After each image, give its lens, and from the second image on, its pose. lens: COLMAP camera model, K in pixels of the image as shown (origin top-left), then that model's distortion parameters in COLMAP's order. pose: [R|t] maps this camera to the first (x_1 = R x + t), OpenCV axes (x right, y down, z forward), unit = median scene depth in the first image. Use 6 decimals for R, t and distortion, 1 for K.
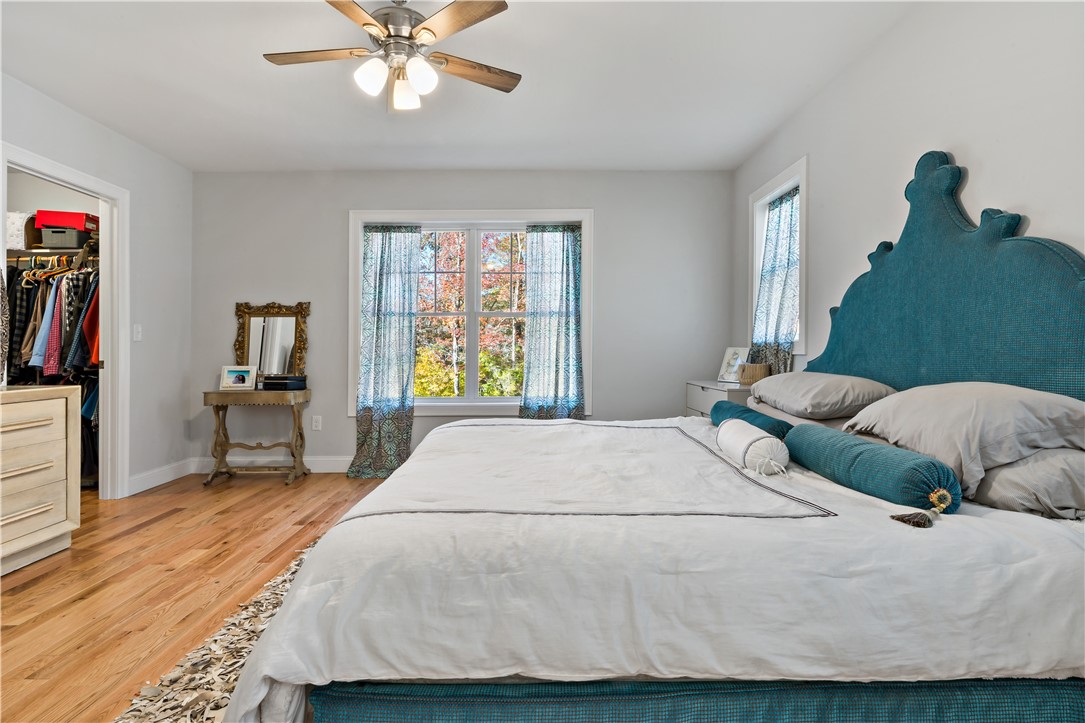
lens RADIAL K [[549.4, 0, 542.5], [0, 549.4, 361.5], [0, 0, 1]] dist [-0.002486, -0.000045]
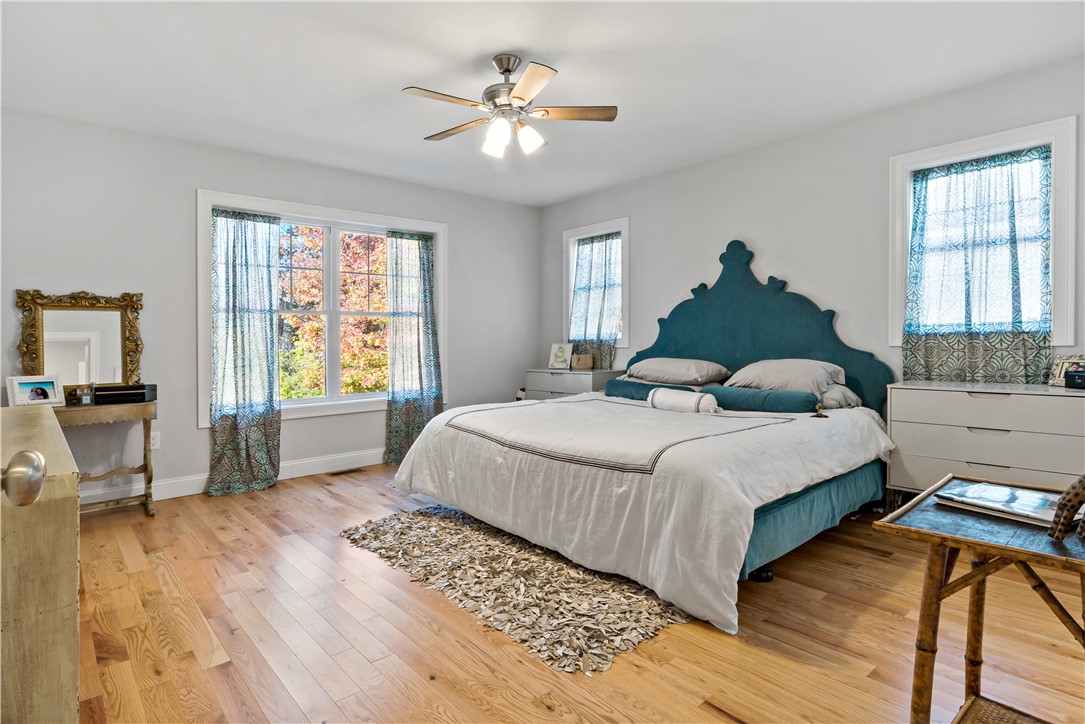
lens RADIAL K [[560.8, 0, 542.5], [0, 560.8, 362.0], [0, 0, 1]] dist [0.001025, 0.000111]
pose [[0.757777, -0.033990, 0.651627, -0.523536], [0.026413, 0.999422, 0.021415, -0.008806], [-0.651978, 0.000984, 0.758237, -0.019443]]
